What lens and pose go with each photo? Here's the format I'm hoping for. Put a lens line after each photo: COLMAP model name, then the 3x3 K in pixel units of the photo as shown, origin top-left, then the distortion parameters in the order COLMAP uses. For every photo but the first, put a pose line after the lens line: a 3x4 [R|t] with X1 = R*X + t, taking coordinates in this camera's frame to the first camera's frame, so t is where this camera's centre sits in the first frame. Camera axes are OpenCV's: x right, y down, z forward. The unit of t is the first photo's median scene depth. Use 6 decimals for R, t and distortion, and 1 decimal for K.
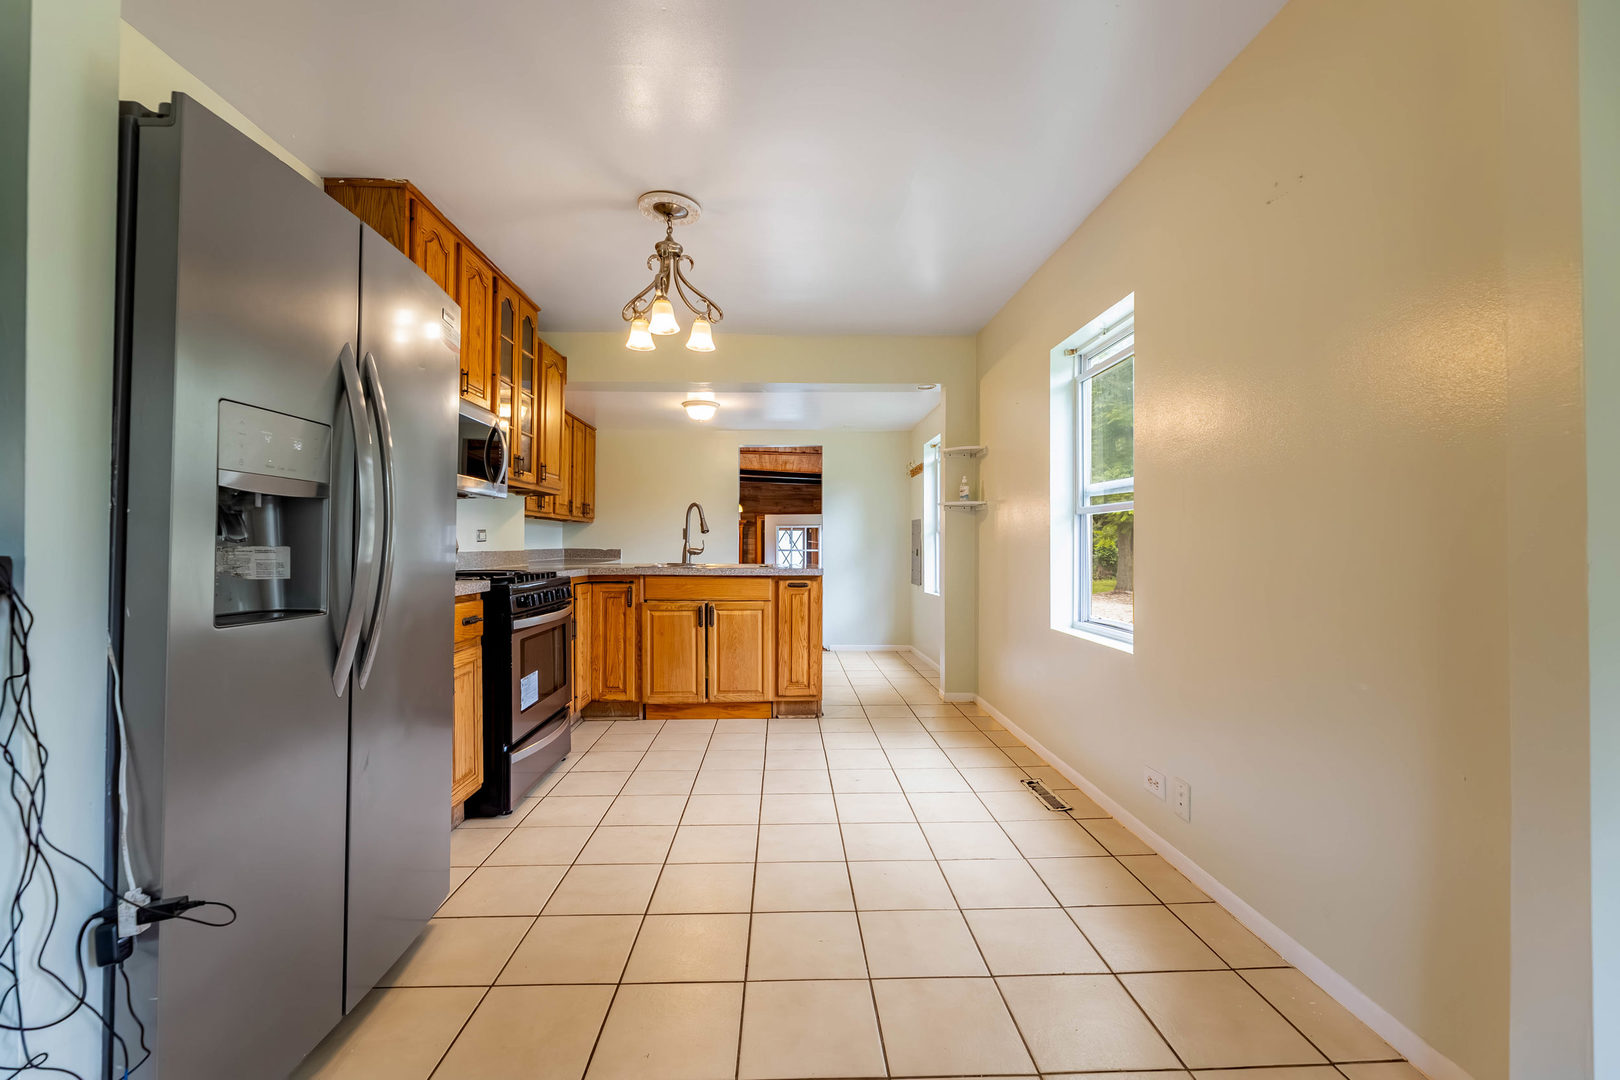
lens RADIAL K [[659.8, 0, 817.2], [0, 659.8, 538.1], [0, 0, 1]] dist [-0.001170, 0.000100]
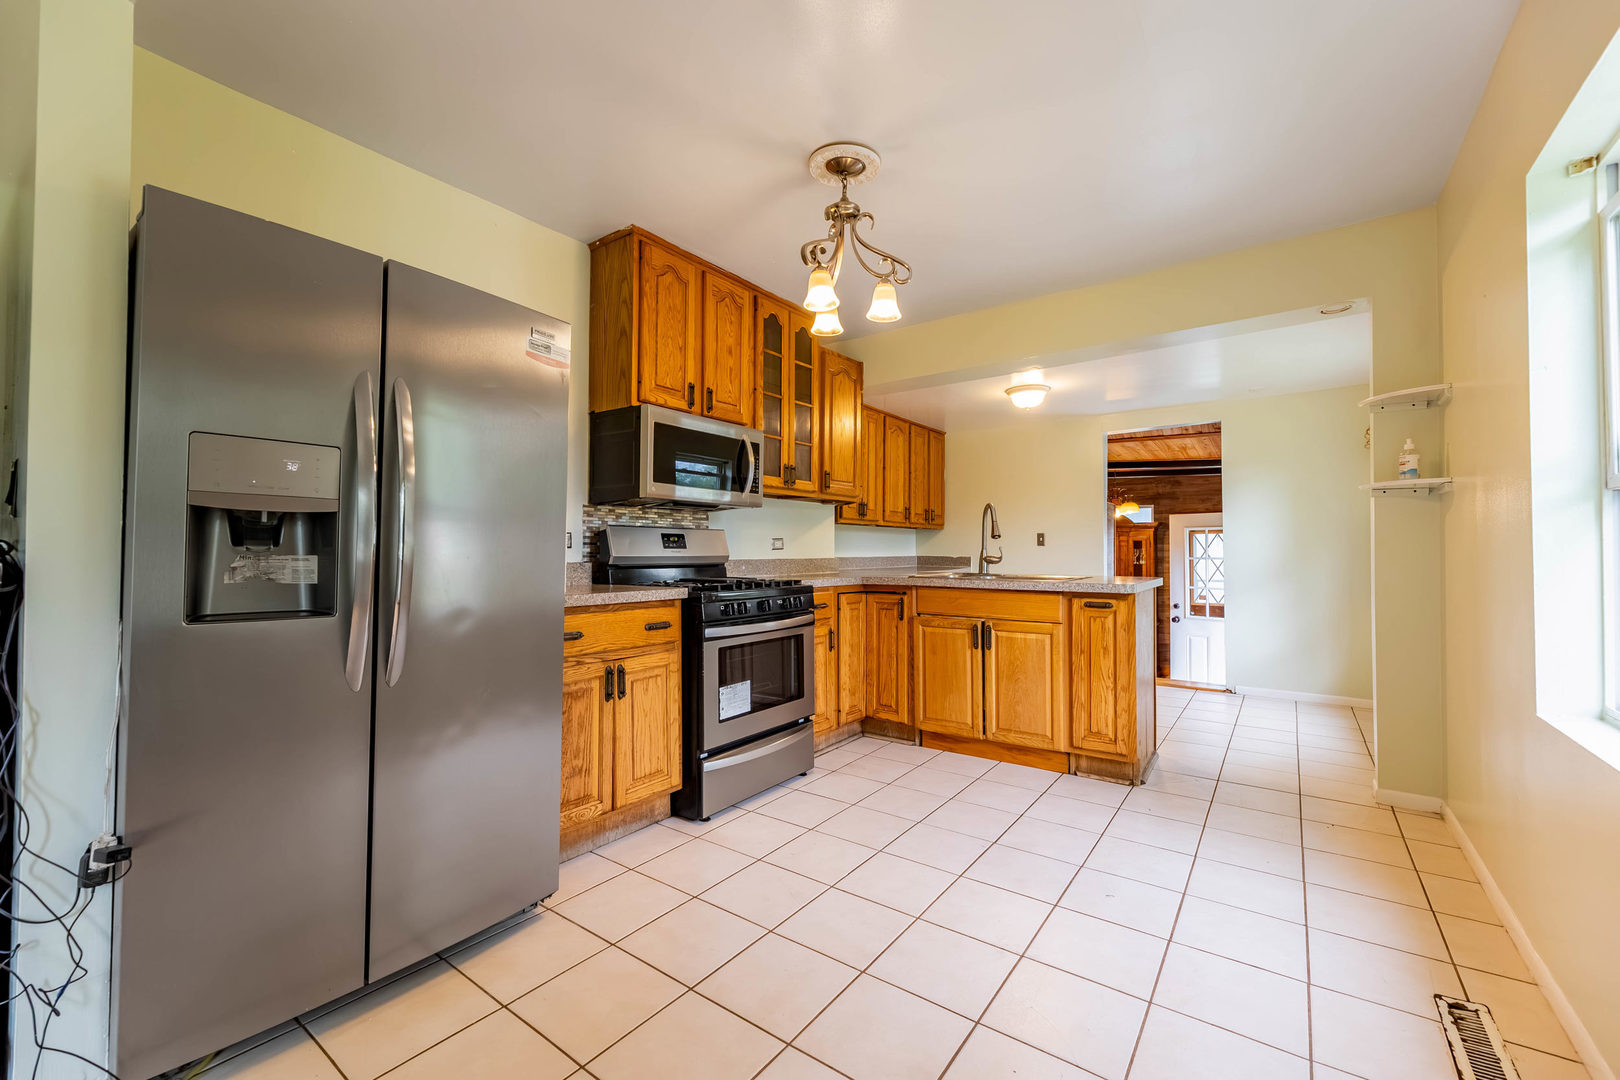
lens RADIAL K [[659.8, 0, 817.2], [0, 659.8, 538.1], [0, 0, 1]] dist [-0.001170, 0.000100]
pose [[0.784340, -0.014833, -0.620154, 0.191952], [0.008243, 0.999875, -0.013490, 0.001676], [0.620277, 0.005469, 0.784364, 0.205968]]
